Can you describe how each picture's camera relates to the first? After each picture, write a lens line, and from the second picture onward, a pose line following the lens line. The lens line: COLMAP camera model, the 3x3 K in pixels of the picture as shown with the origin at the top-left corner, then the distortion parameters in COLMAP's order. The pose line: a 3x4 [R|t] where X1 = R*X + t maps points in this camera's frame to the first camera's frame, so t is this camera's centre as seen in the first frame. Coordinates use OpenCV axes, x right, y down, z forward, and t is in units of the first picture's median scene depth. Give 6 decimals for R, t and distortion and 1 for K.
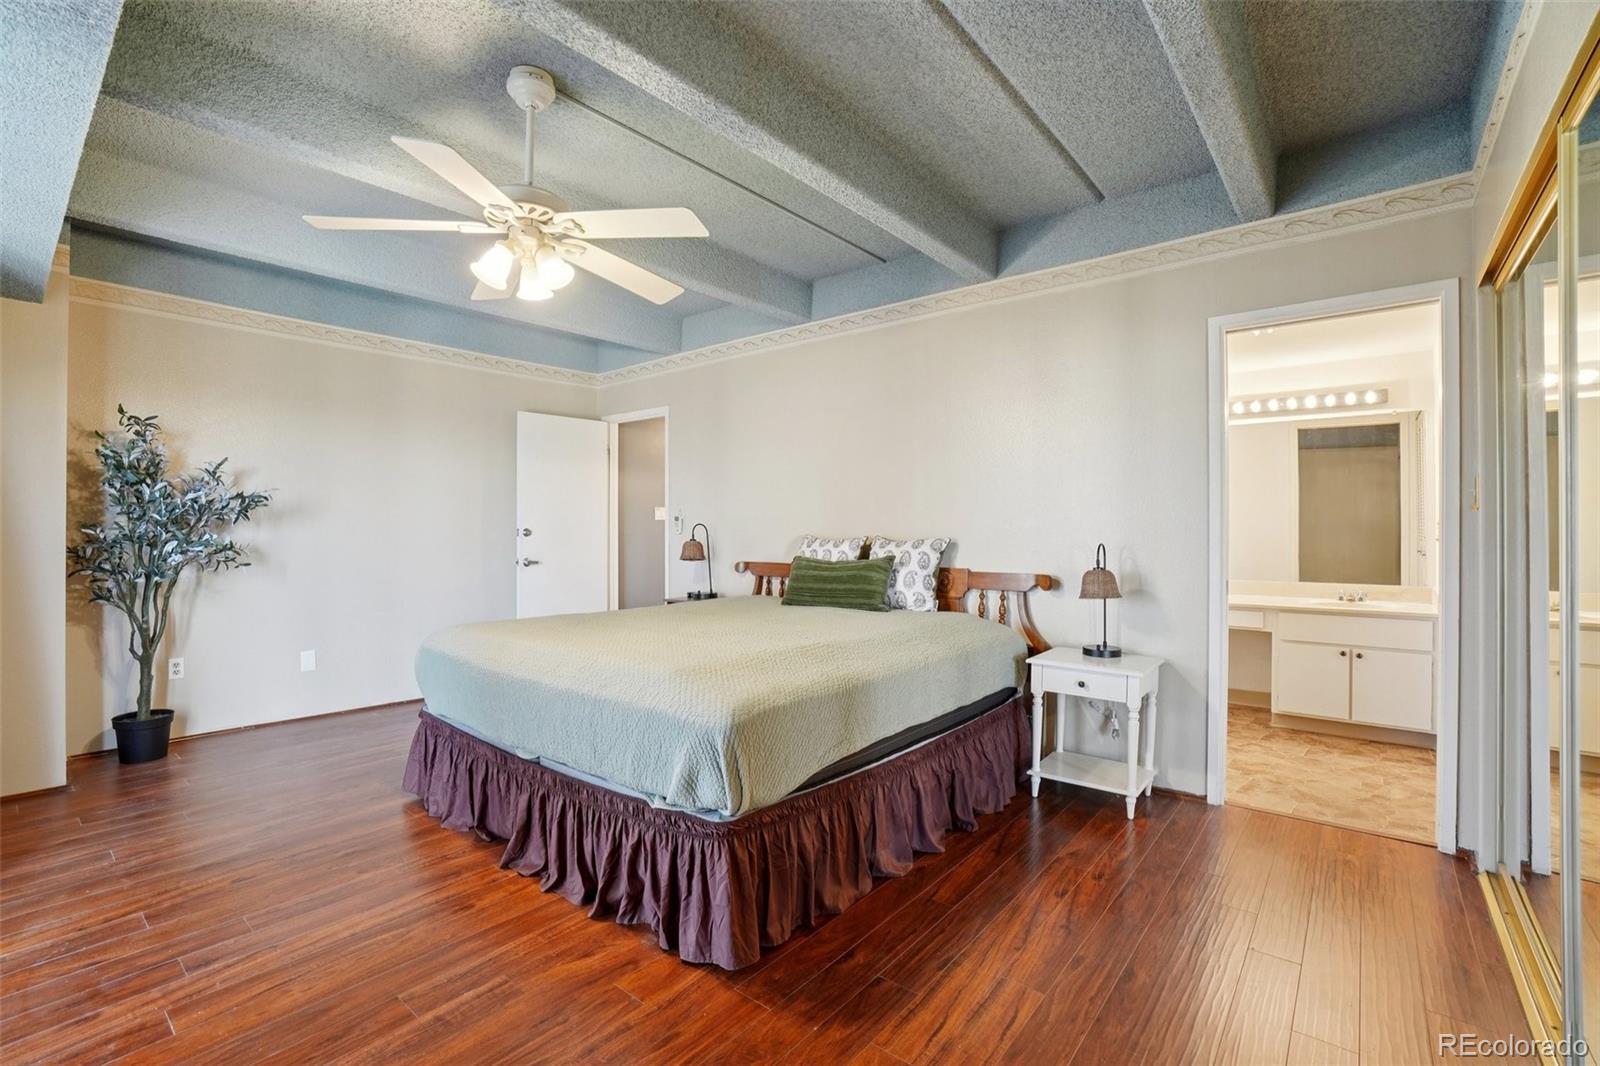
lens RADIAL K [[713.4, 0, 795.6], [0, 713.4, 521.7], [0, 0, 1]] dist [-0.053361, 0.021971]
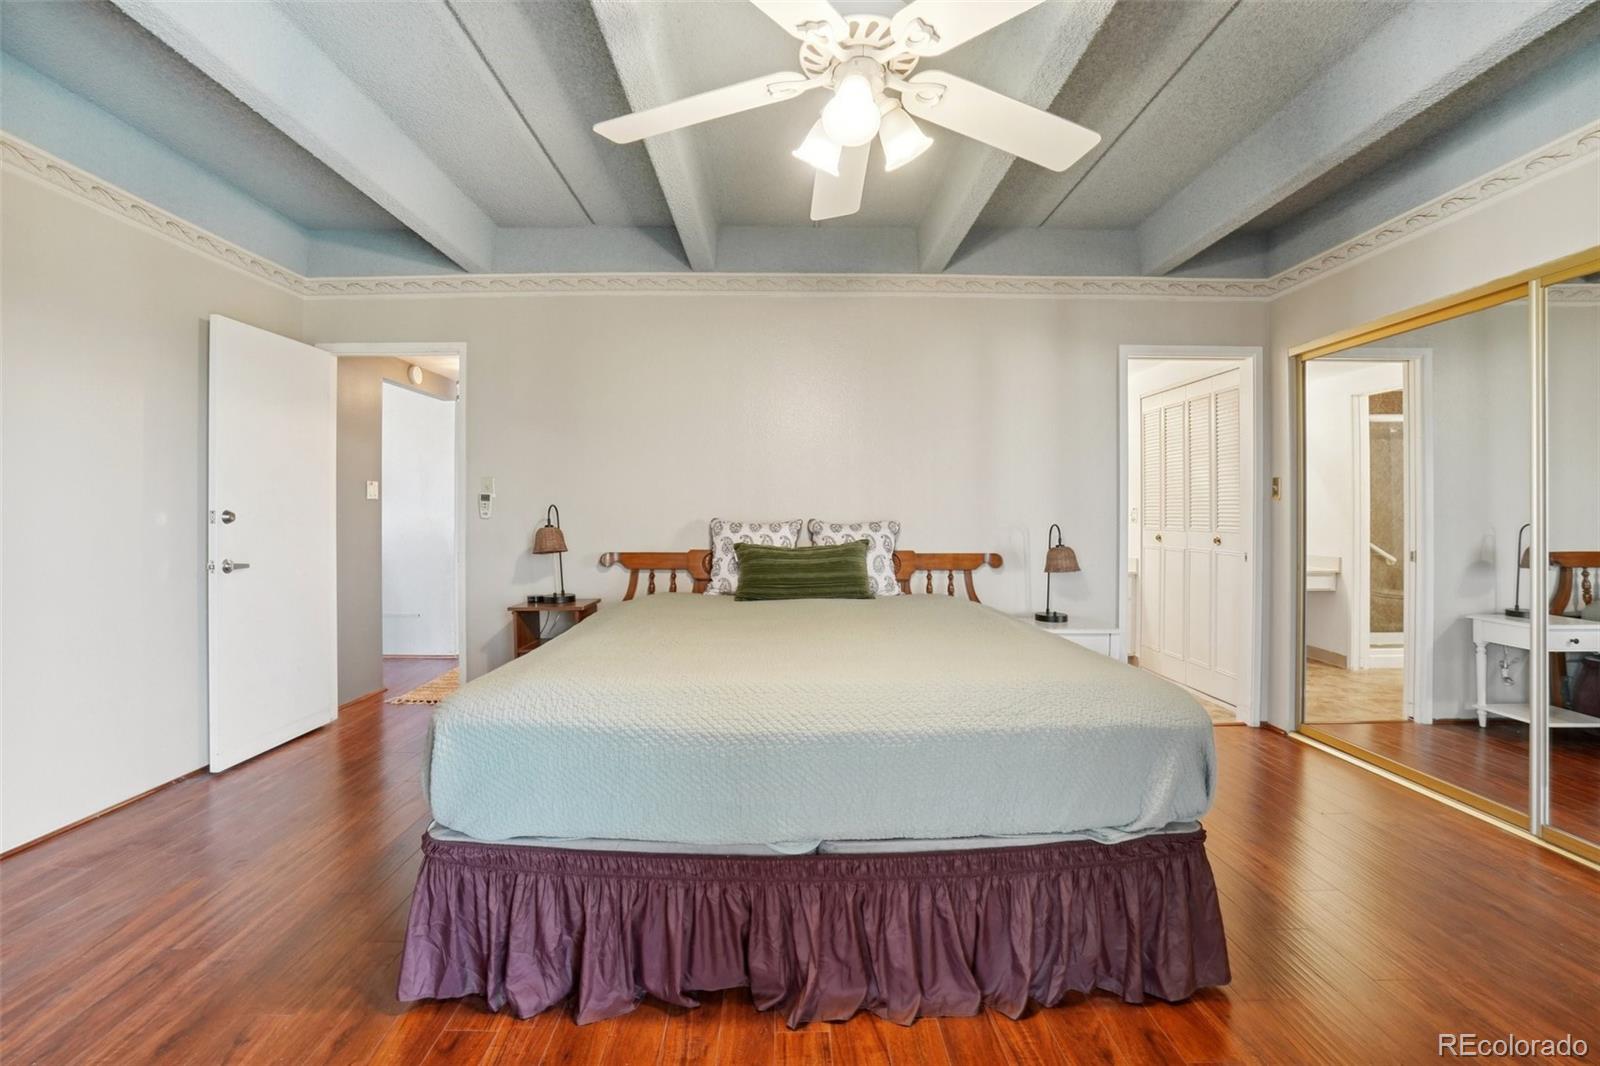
lens RADIAL K [[713.4, 0, 795.6], [0, 713.4, 521.7], [0, 0, 1]] dist [-0.053361, 0.021971]
pose [[0.765780, -0.008242, 0.643050, -0.543587], [-0.008911, 0.999686, 0.023425, 0.001422], [-0.643041, -0.023668, 0.765466, 0.322954]]
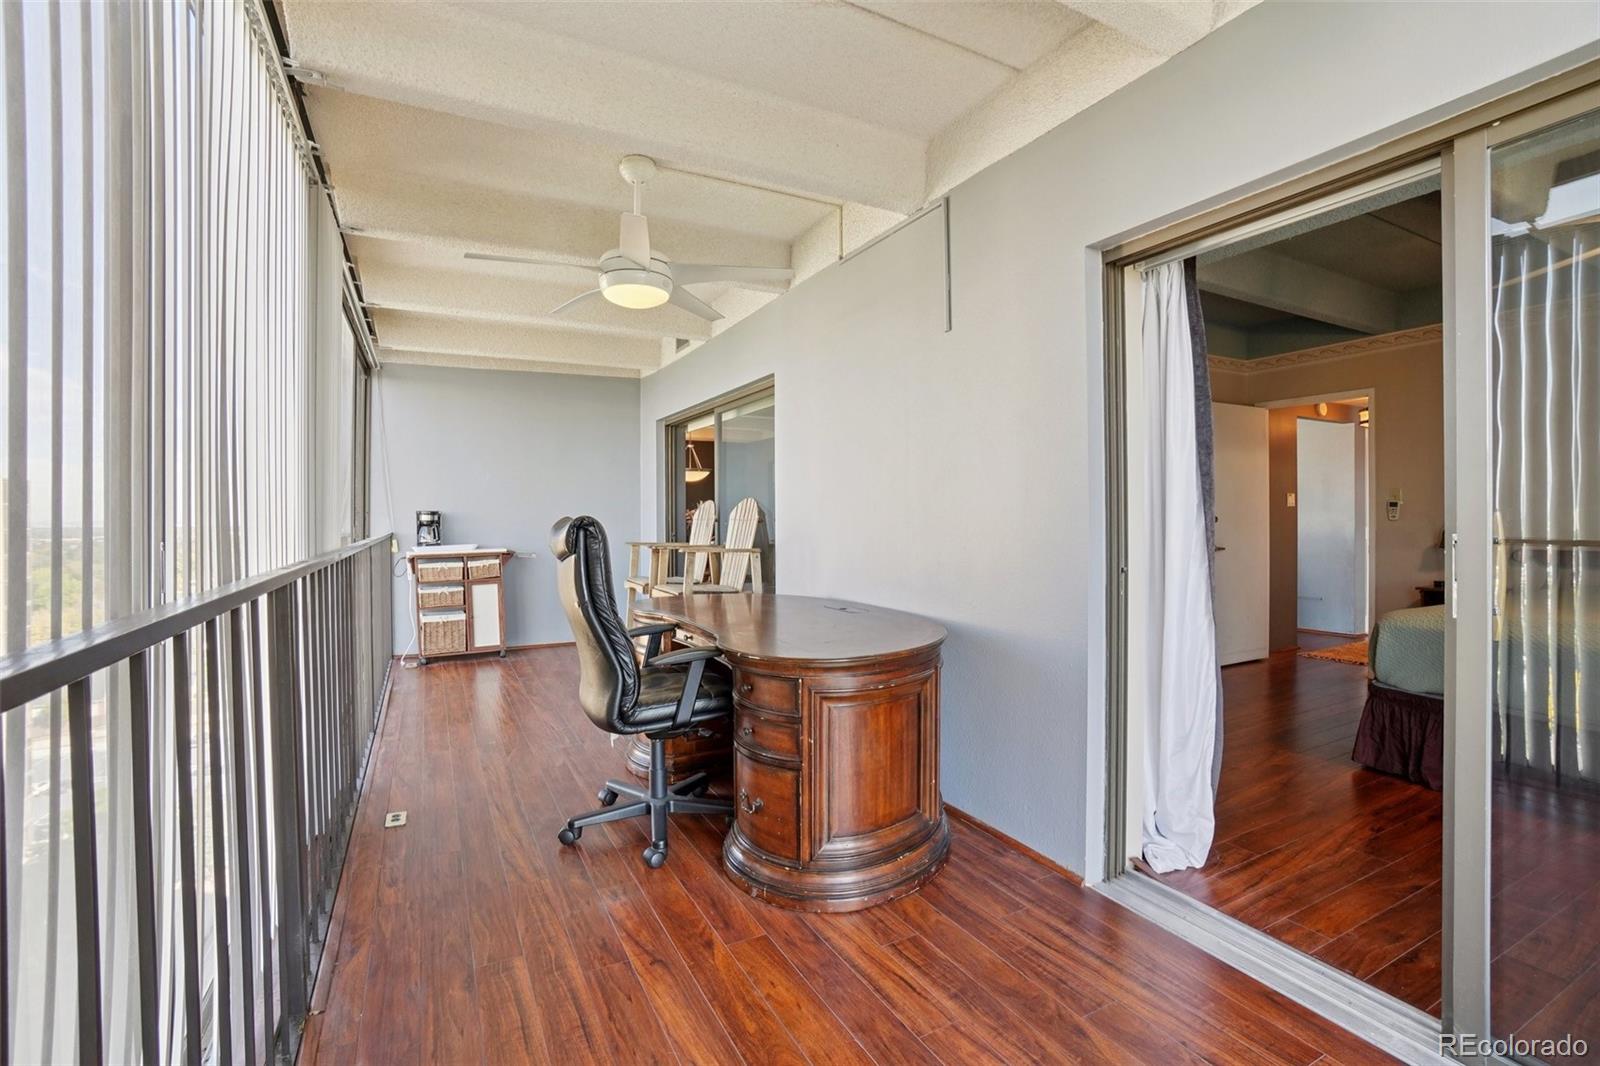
lens RADIAL K [[703.6, 0, 796.5], [0, 703.6, 537.1], [0, 0, 1]] dist [-0.052221, 0.020813]
pose [[0.920479, -0.011375, -0.390627, -0.756267], [0.026607, 0.999081, 0.033604, -0.012845], [0.389886, -0.041325, 0.919935, -0.224915]]
